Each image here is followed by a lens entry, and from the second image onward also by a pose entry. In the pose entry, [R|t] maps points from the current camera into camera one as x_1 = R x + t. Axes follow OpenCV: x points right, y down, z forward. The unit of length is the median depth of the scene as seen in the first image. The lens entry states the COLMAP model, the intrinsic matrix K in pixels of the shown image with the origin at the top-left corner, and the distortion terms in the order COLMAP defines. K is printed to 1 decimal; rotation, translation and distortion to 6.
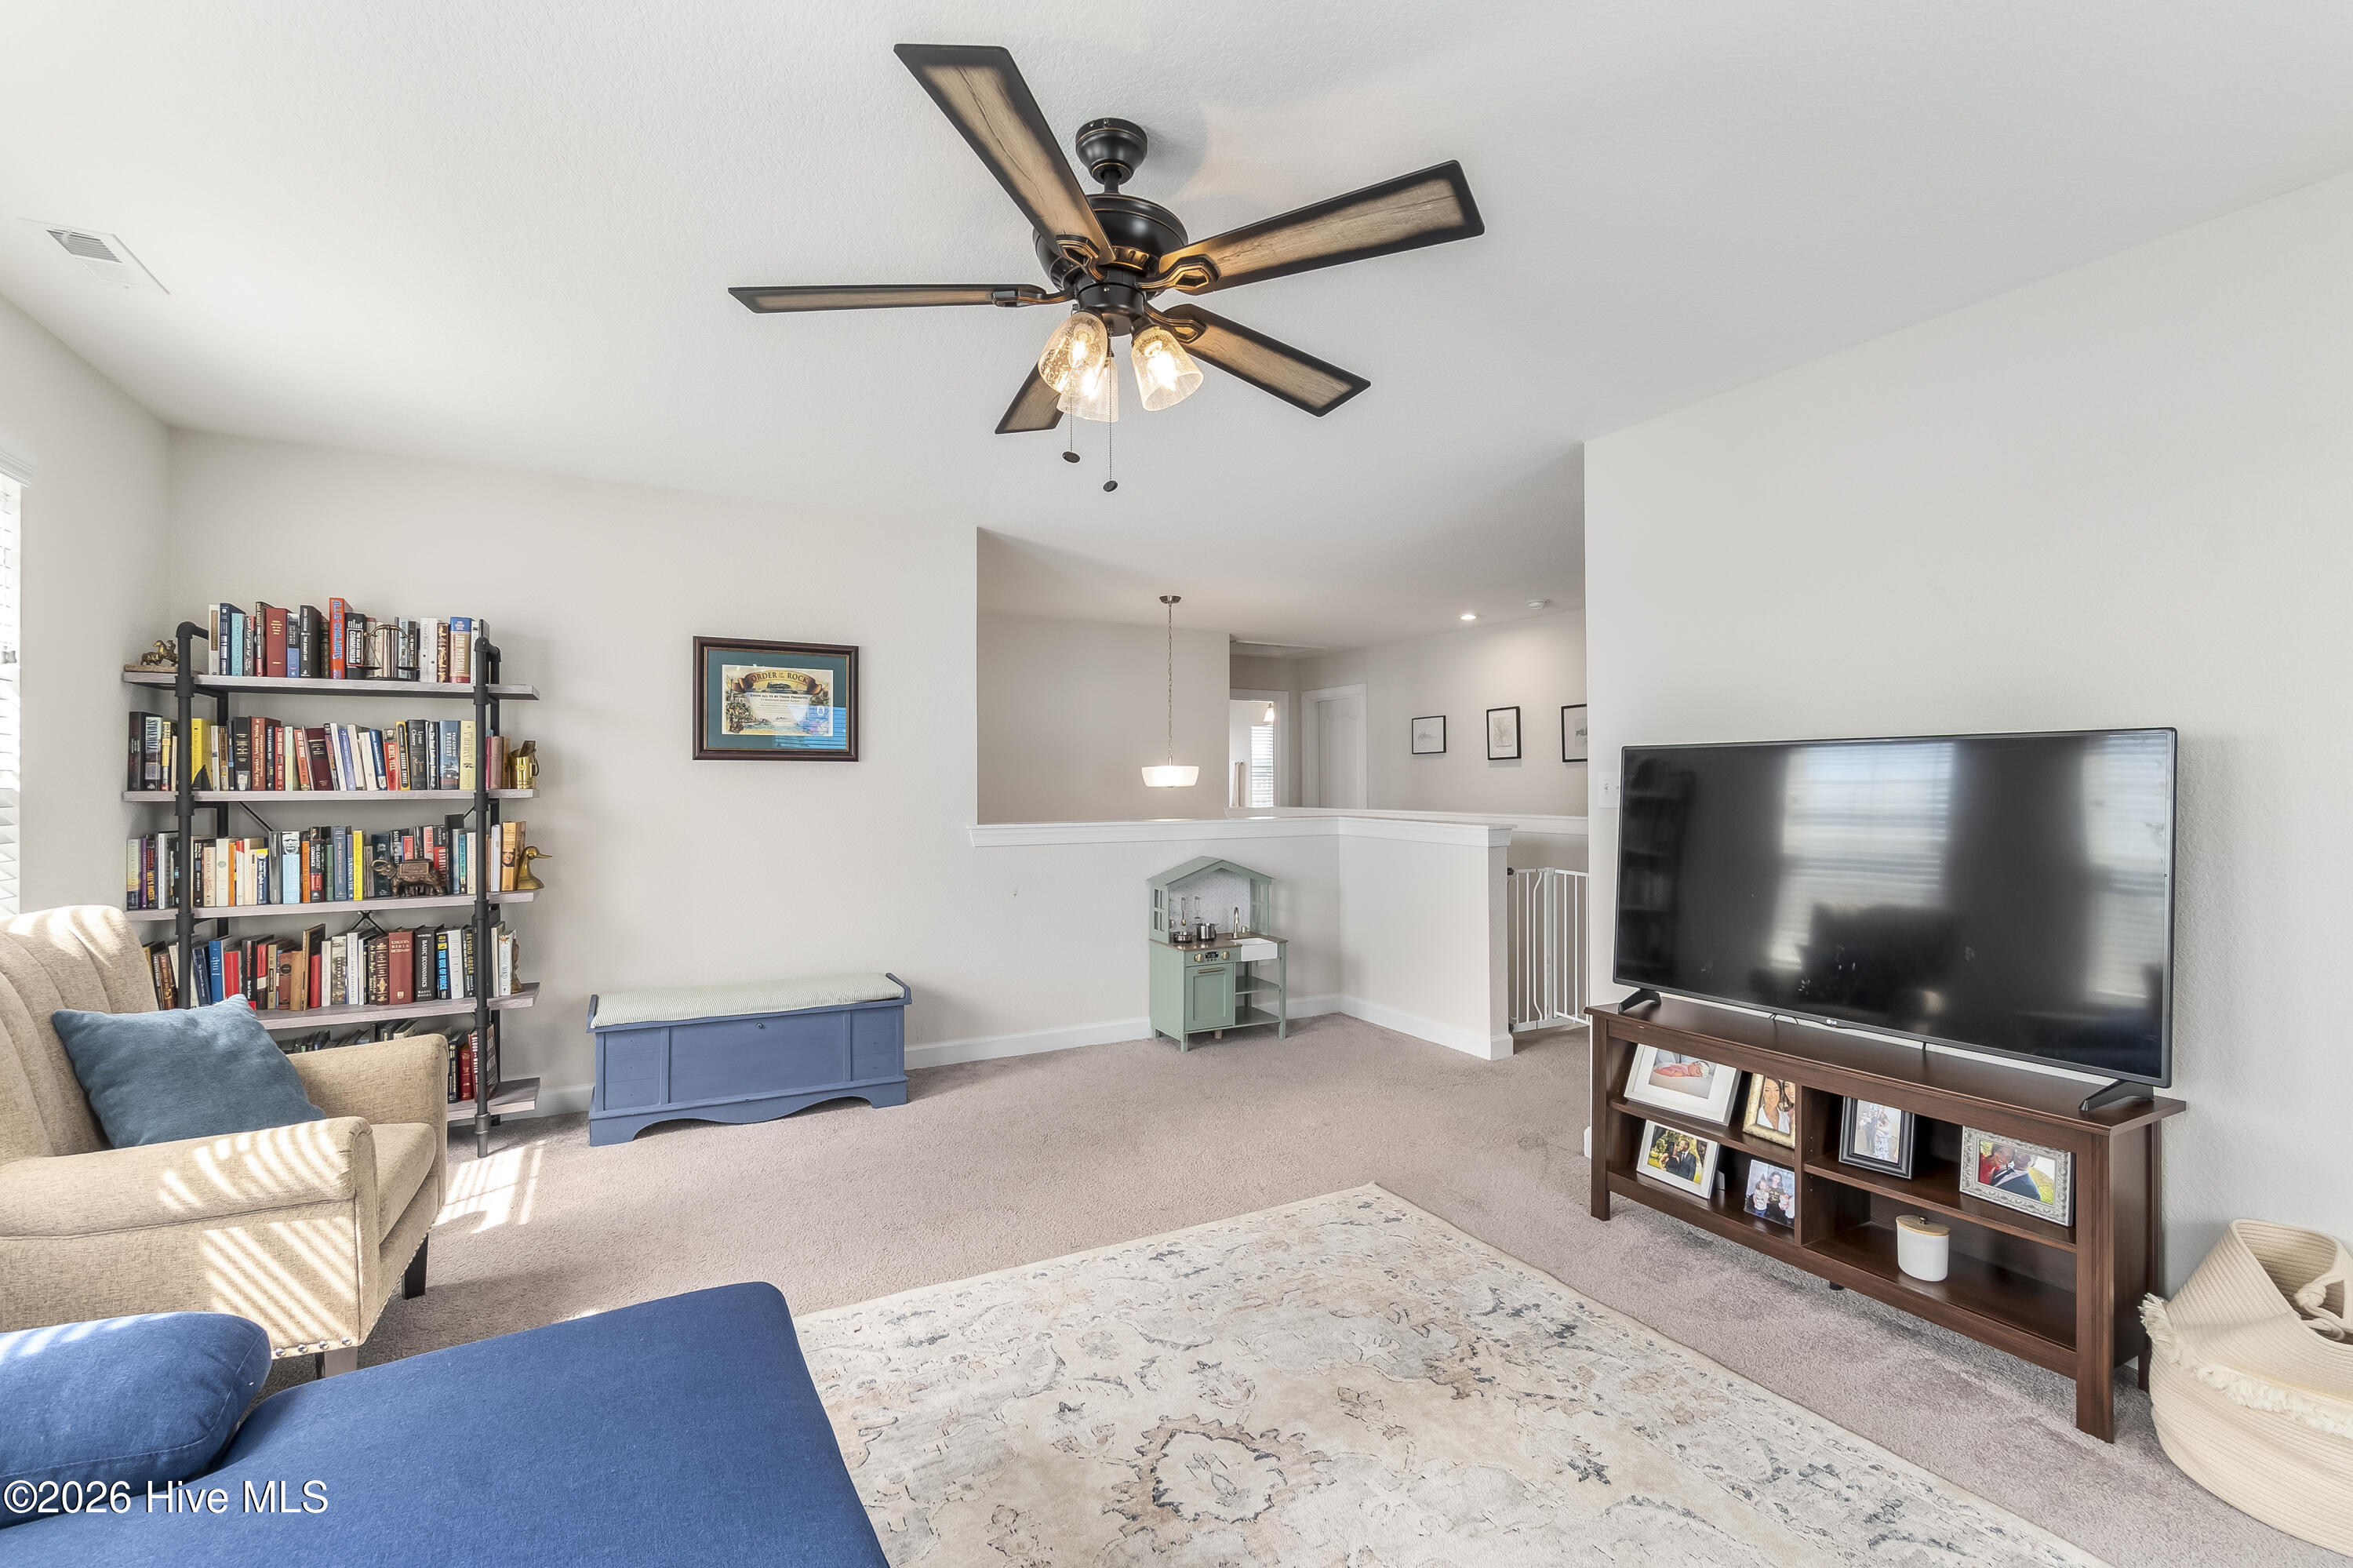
lens RADIAL K [[1016.2, 0, 1171.0], [0, 1016.2, 791.3], [0, 0, 1]] dist [-0.008288, 0.001622]
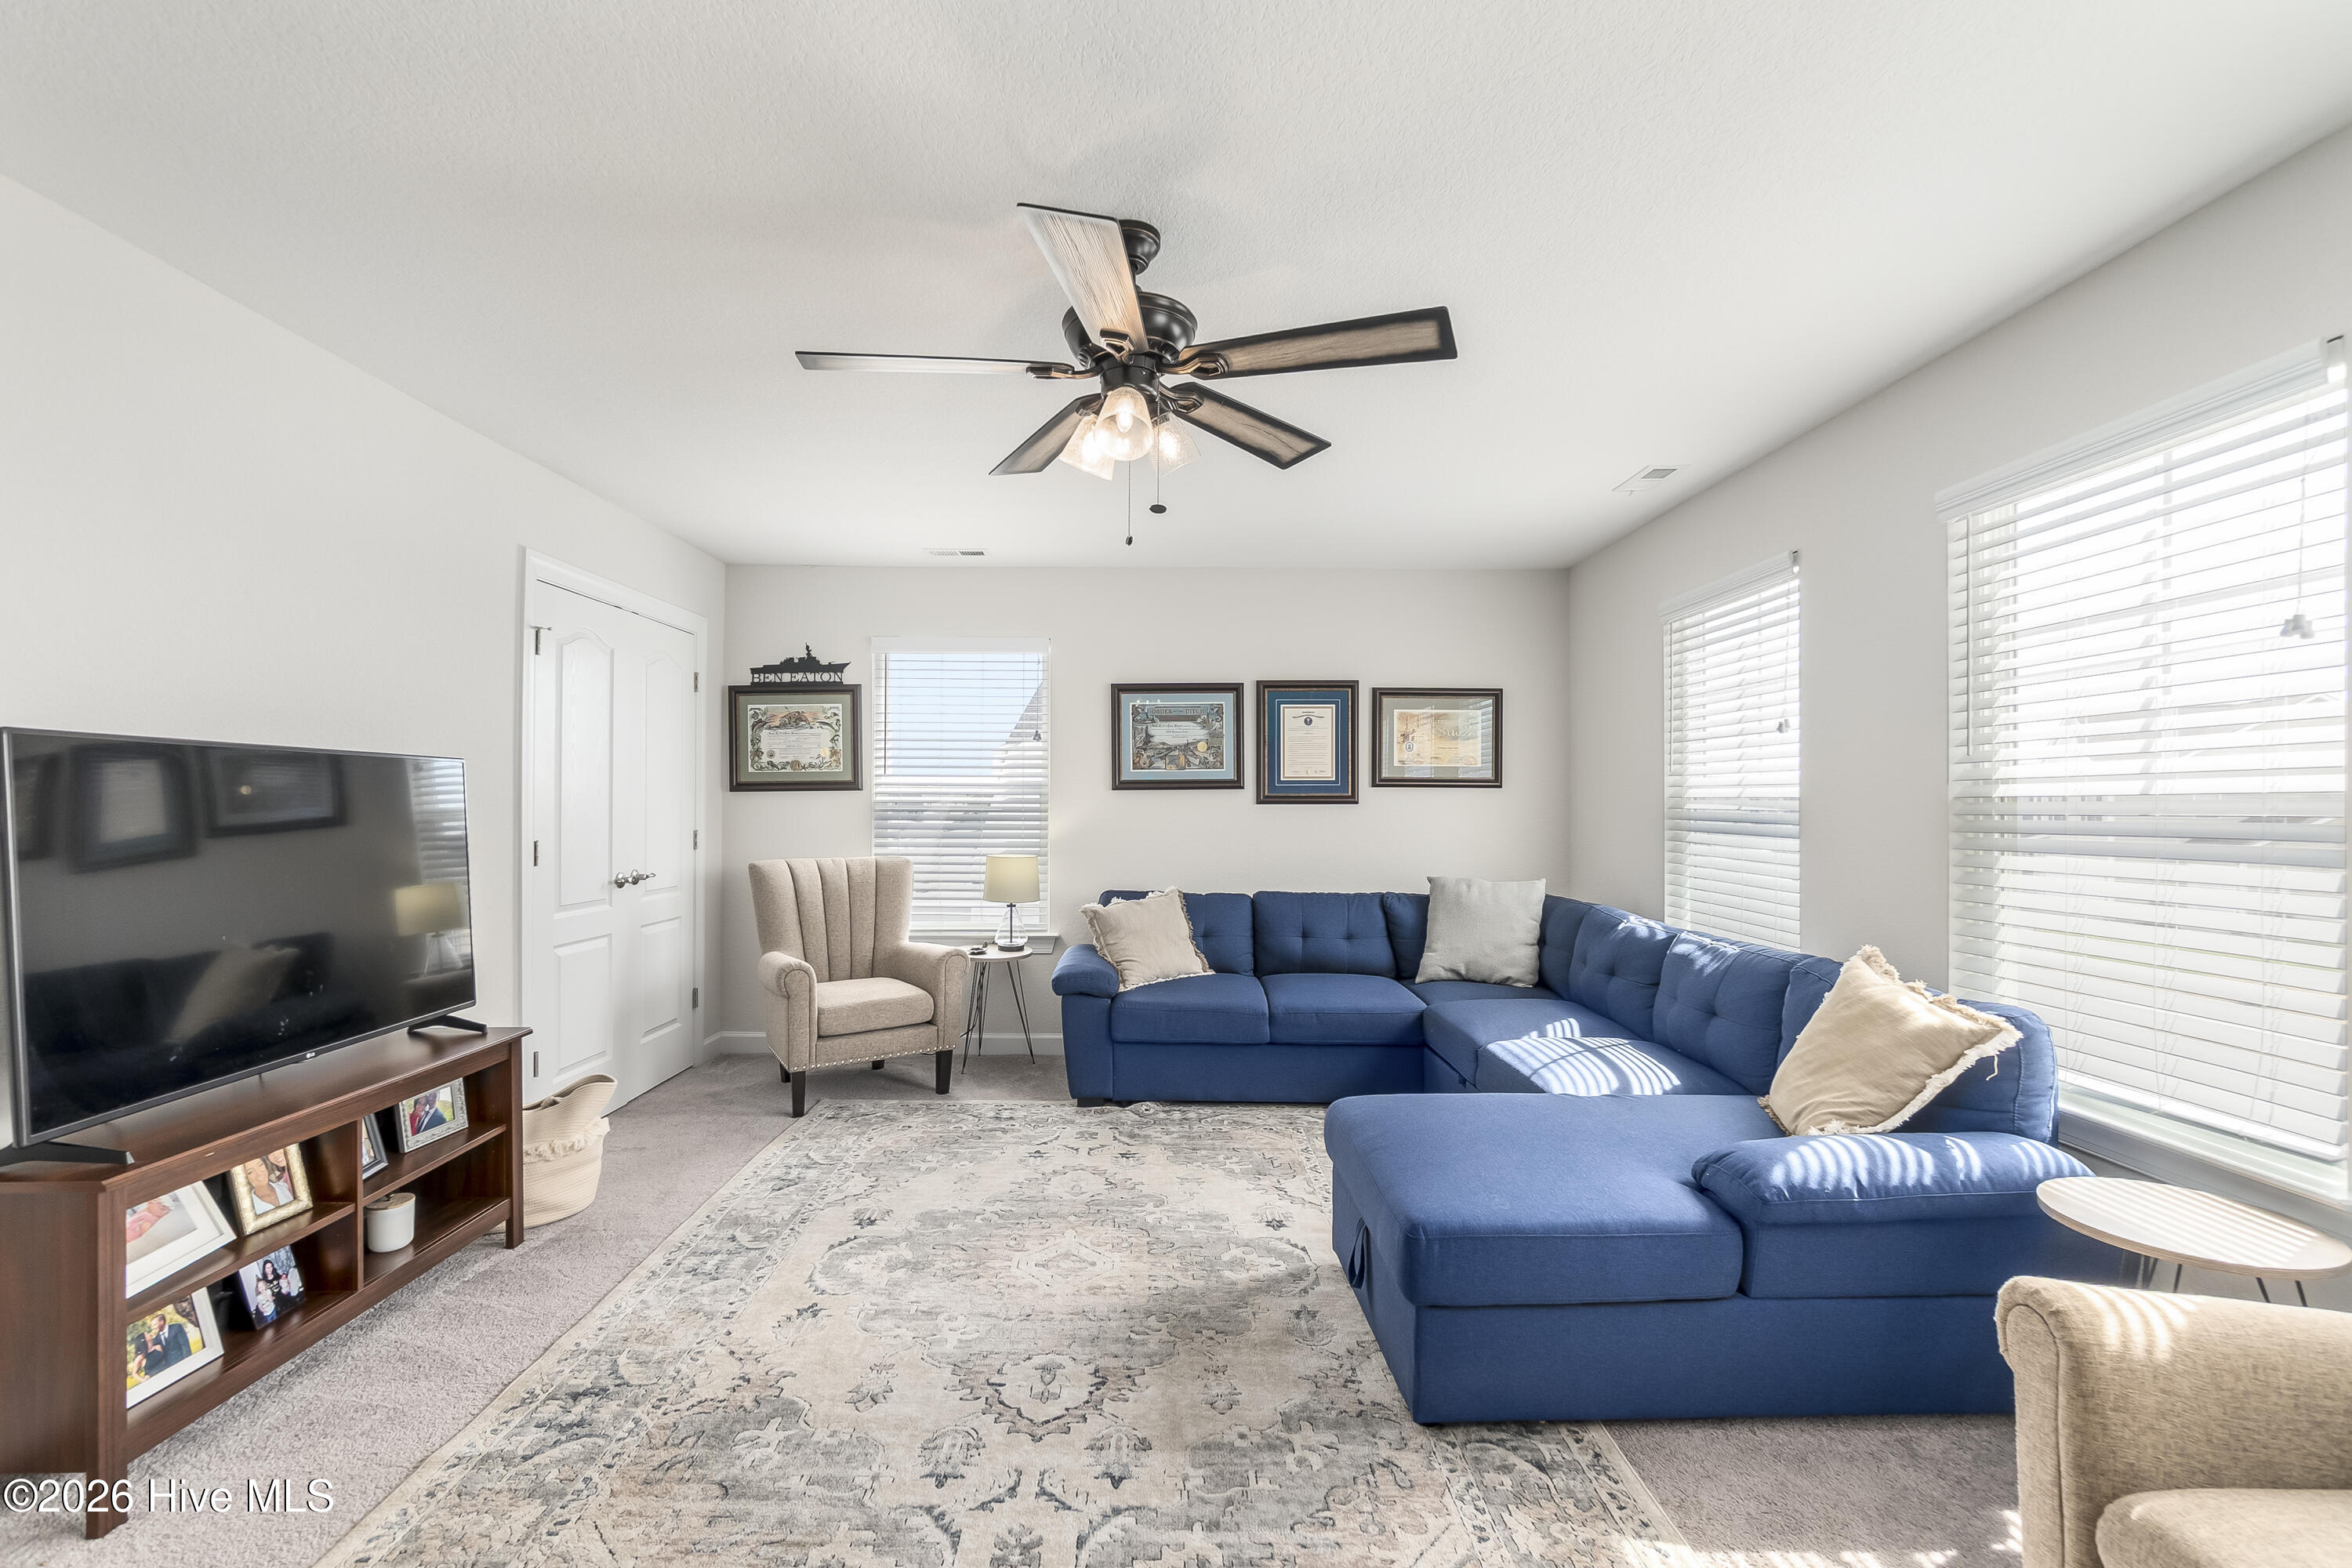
lens RADIAL K [[1015.8, 0, 1173.6], [0, 1015.8, 792.9], [0, 0, 1]] dist [-0.008288, 0.001622]
pose [[-0.887769, 0.004402, 0.460268, -0.528760], [0.002779, 0.999987, -0.004205, -0.003891], [-0.460281, -0.002454, -0.887770, 1.653300]]
